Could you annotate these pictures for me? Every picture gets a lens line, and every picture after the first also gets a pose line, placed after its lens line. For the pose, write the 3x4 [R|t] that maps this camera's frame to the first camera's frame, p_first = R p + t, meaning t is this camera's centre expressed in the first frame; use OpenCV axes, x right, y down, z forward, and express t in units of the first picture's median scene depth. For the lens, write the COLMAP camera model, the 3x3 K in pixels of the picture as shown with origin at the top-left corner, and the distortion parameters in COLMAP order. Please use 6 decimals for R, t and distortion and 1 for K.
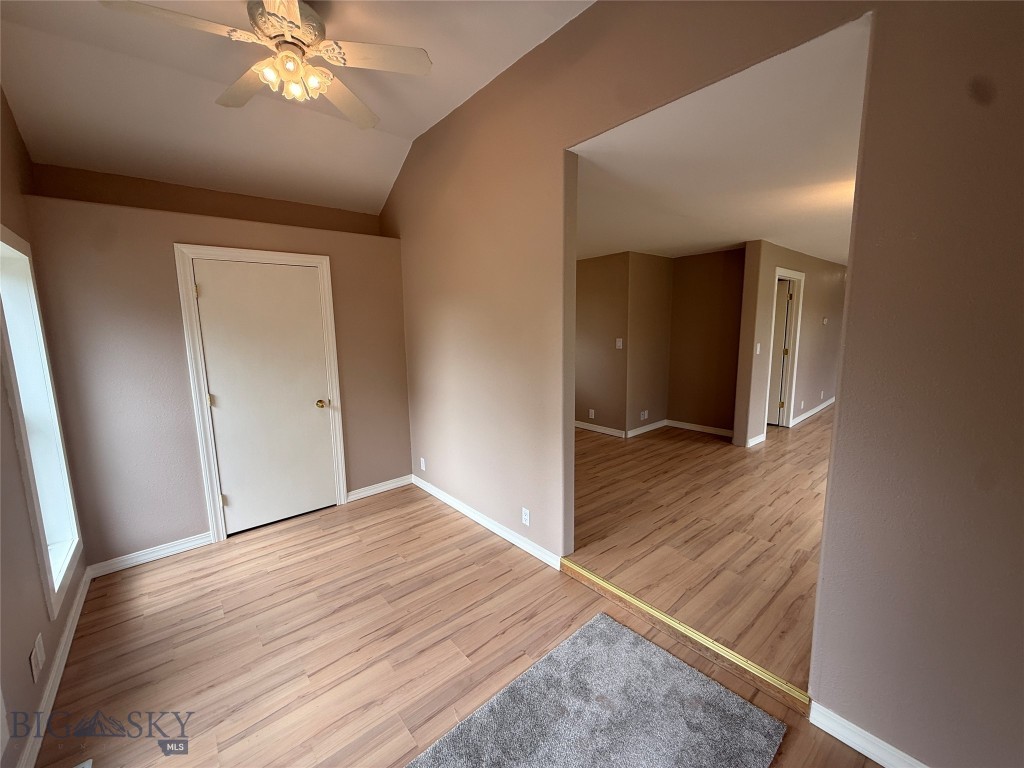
lens RADIAL K [[409.1, 0, 510.8], [0, 409.1, 383.7], [0, 0, 1]] dist [-0.001034, 0.000262]
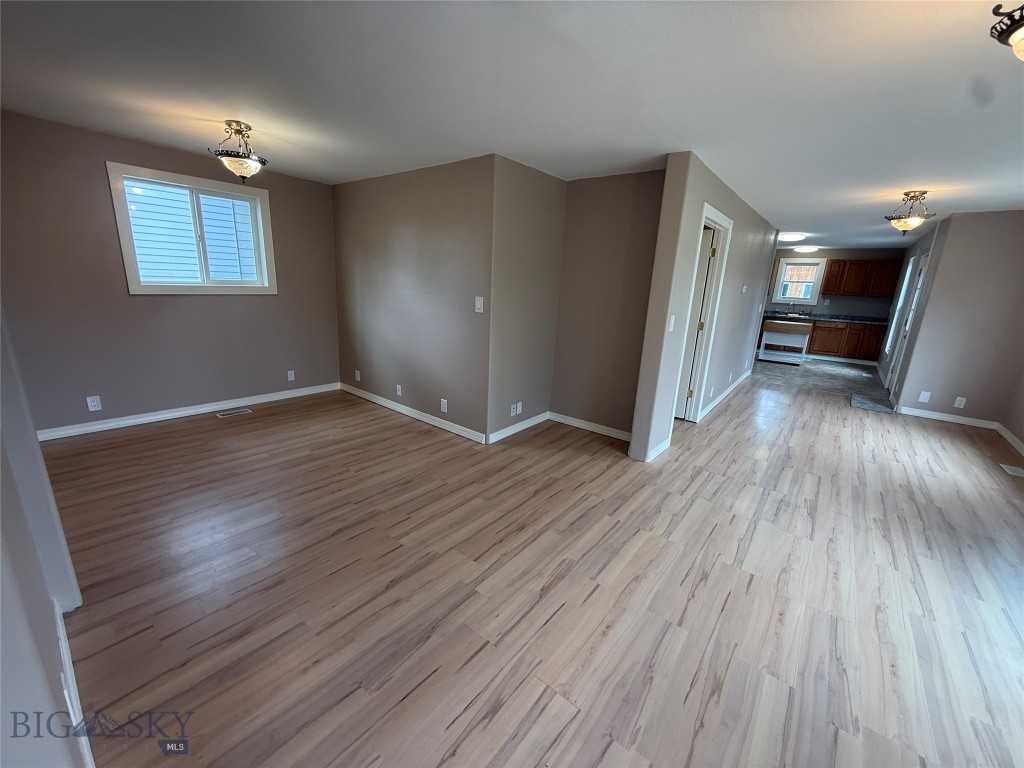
lens RADIAL K [[409.1, 0, 510.1], [0, 409.1, 383.7], [0, 0, 1]] dist [-0.001034, 0.000262]
pose [[0.979265, 0.012063, 0.202224, 0.182648], [-0.034213, 0.993735, 0.106395, -0.043445], [-0.199673, -0.111107, 0.973543, 0.339464]]
